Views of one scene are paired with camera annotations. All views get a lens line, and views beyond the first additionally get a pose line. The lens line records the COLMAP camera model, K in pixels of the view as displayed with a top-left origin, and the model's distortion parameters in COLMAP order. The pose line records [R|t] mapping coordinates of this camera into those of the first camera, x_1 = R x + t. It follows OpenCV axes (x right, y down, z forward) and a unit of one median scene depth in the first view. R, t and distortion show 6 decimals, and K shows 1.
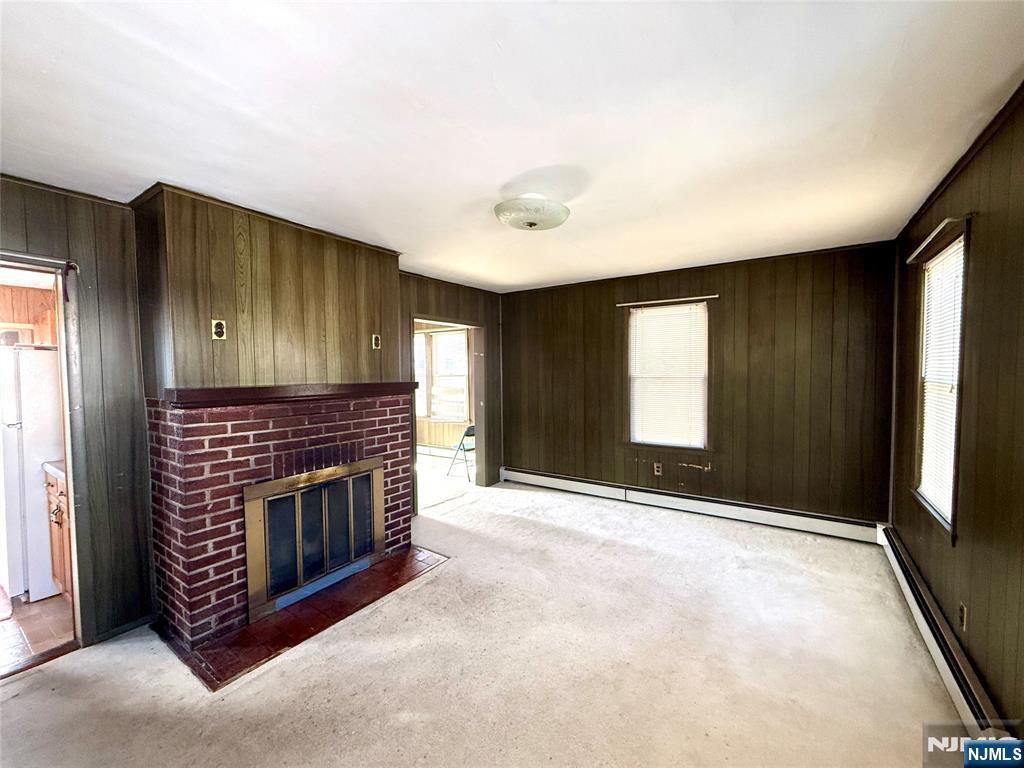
lens RADIAL K [[407.8, 0, 510.9], [0, 407.8, 386.2], [0, 0, 1]] dist [-0.000821, 0.000189]
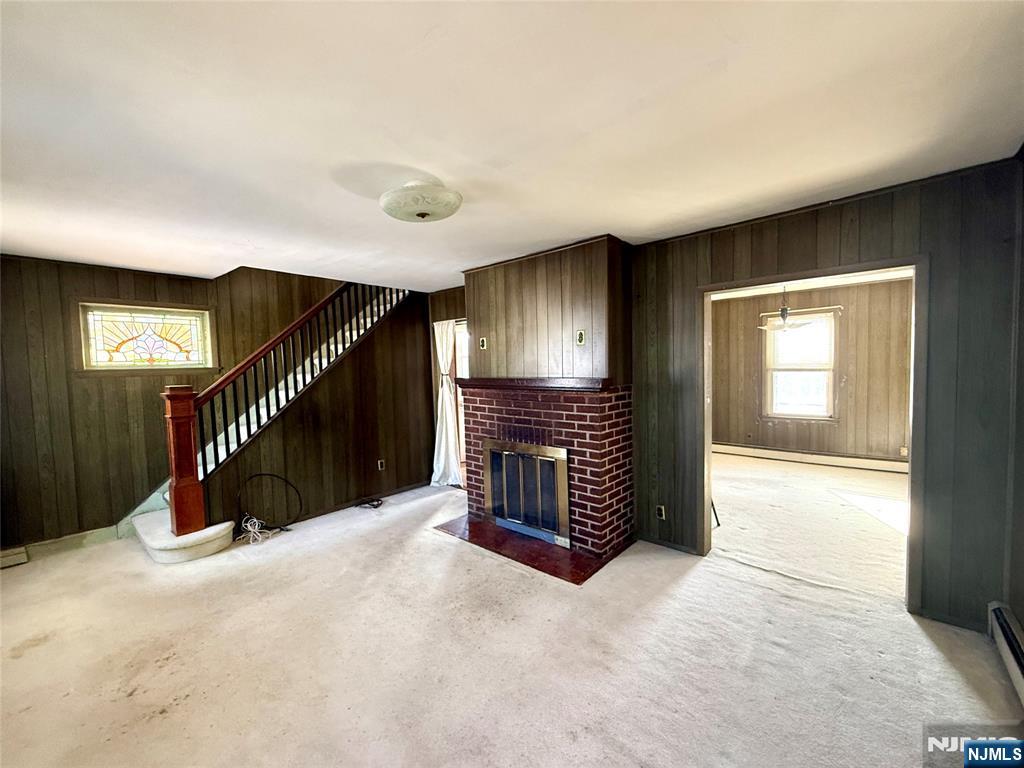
lens RADIAL K [[407.8, 0, 510.9], [0, 407.8, 386.2], [0, 0, 1]] dist [-0.000821, 0.000189]
pose [[-0.128072, 0.065960, -0.989569, 0.729307], [-0.012911, 0.997590, 0.068166, -0.058333], [0.991681, 0.021506, -0.126912, 1.004999]]
